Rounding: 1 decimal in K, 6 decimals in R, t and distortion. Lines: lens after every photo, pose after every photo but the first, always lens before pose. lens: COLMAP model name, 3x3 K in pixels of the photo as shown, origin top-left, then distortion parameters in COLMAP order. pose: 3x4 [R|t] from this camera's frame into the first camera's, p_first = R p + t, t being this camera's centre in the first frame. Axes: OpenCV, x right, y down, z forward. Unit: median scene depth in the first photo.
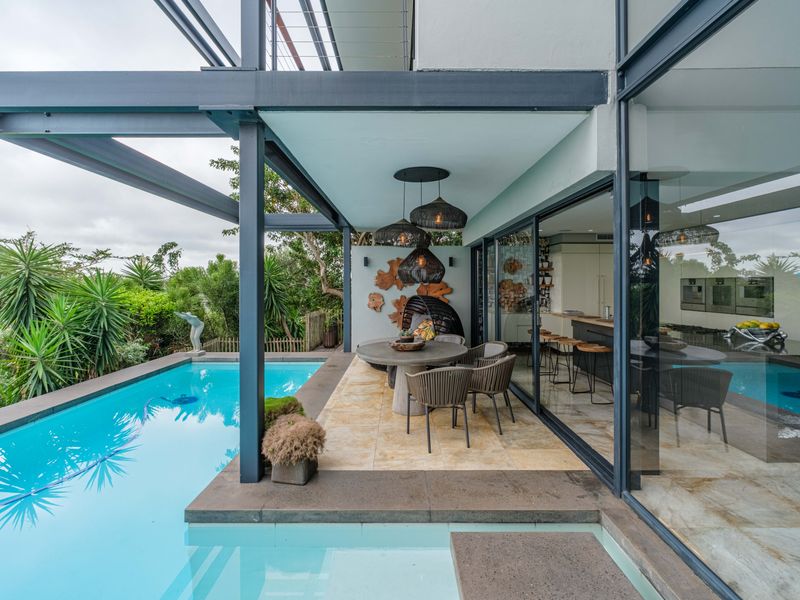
lens RADIAL K [[384.9, 0, 400.8], [0, 384.9, 287.0], [0, 0, 1]] dist [0.000939, 0.000000]
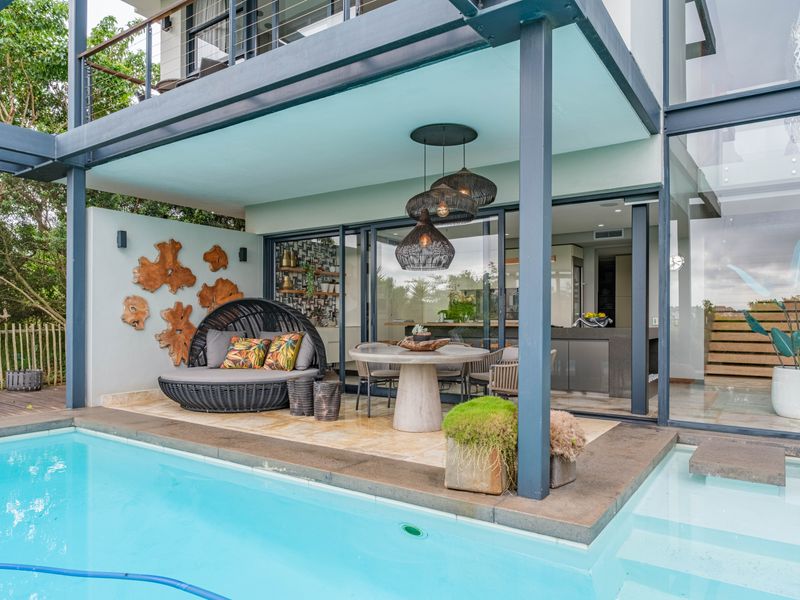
lens RADIAL K [[555.5, 0, 398.7], [0, 555.5, 318.1], [0, 0, 1]] dist [0.006455, 0.001669]
pose [[0.569759, 0.003309, 0.821805, -0.520787], [0.008716, 0.999911, -0.010069, 0.059116], [-0.821765, 0.012900, 0.569680, 0.213384]]
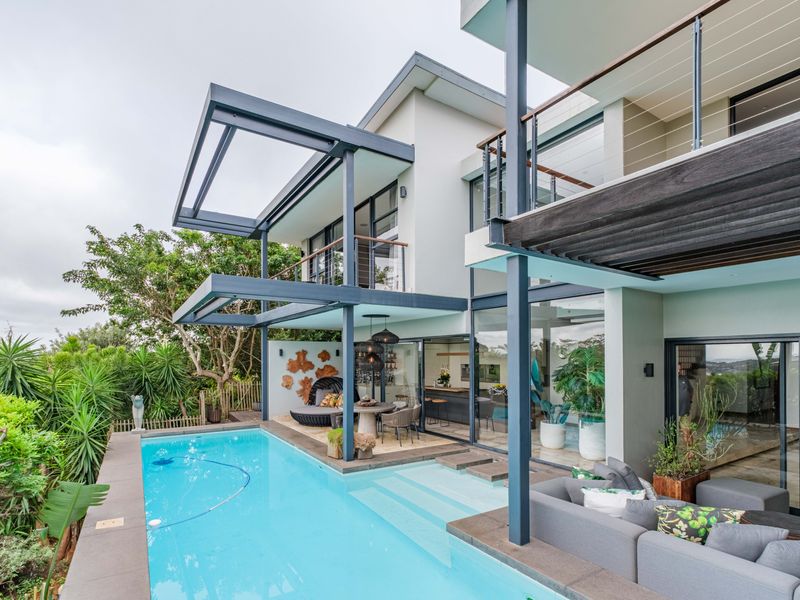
lens RADIAL K [[413.0, 0, 386.0], [0, 413.0, 356.3], [0, 0, 1]] dist [-0.000635, -0.000046]
pose [[0.853277, 0.000864, 0.521458, -0.533135], [0.007023, 0.999889, -0.013149, -0.030551], [-0.521411, 0.014882, 0.853176, -0.439837]]
